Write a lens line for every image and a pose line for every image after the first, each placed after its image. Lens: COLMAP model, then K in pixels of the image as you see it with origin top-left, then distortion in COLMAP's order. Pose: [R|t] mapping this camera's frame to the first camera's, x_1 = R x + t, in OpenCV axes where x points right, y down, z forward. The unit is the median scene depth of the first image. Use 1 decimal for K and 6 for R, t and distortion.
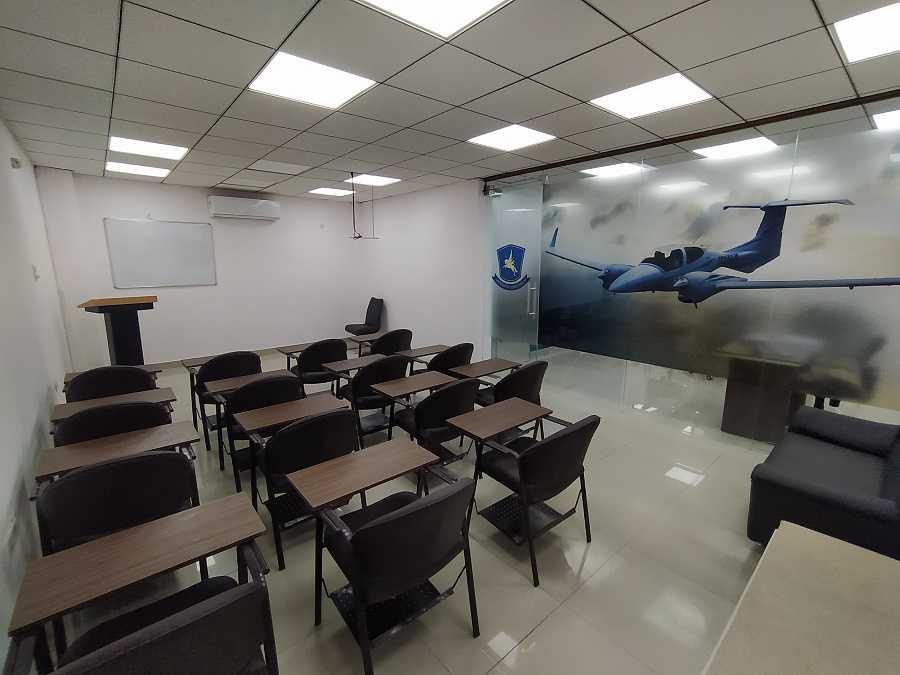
lens RADIAL K [[398.5, 0, 449.8], [0, 398.5, 335.1], [0, 0, 1]] dist [0.000250, 0.000134]
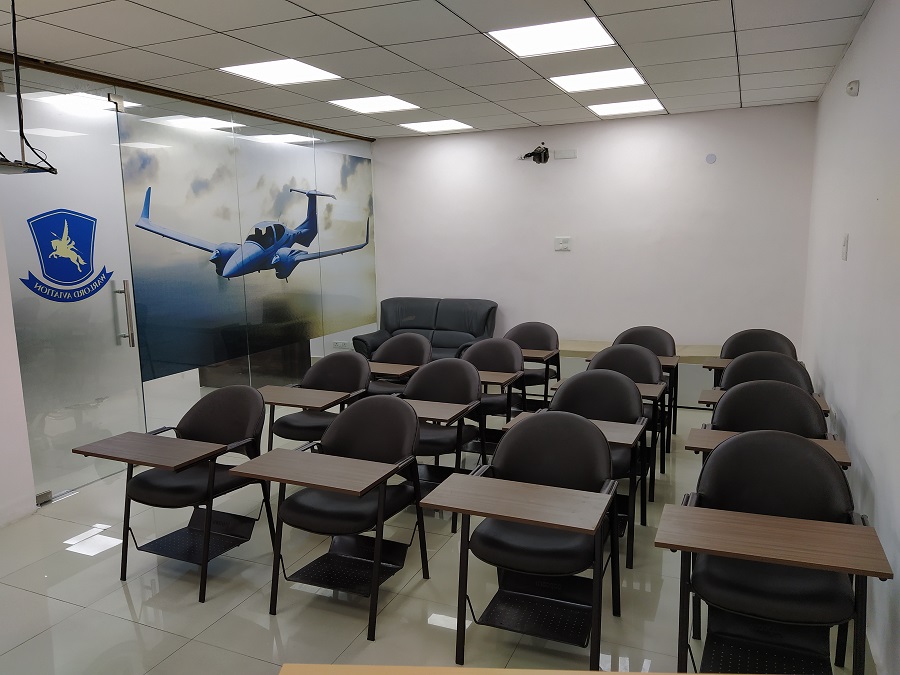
lens RADIAL K [[682.7, 0, 447.8], [0, 682.7, 336.8], [0, 0, 1]] dist [0.006488, -0.015322]
pose [[-0.454052, -0.114781, 0.883551, -1.071630], [0.192853, 0.955497, 0.223234, -0.228970], [-0.869853, 0.271755, -0.411710, 1.289828]]
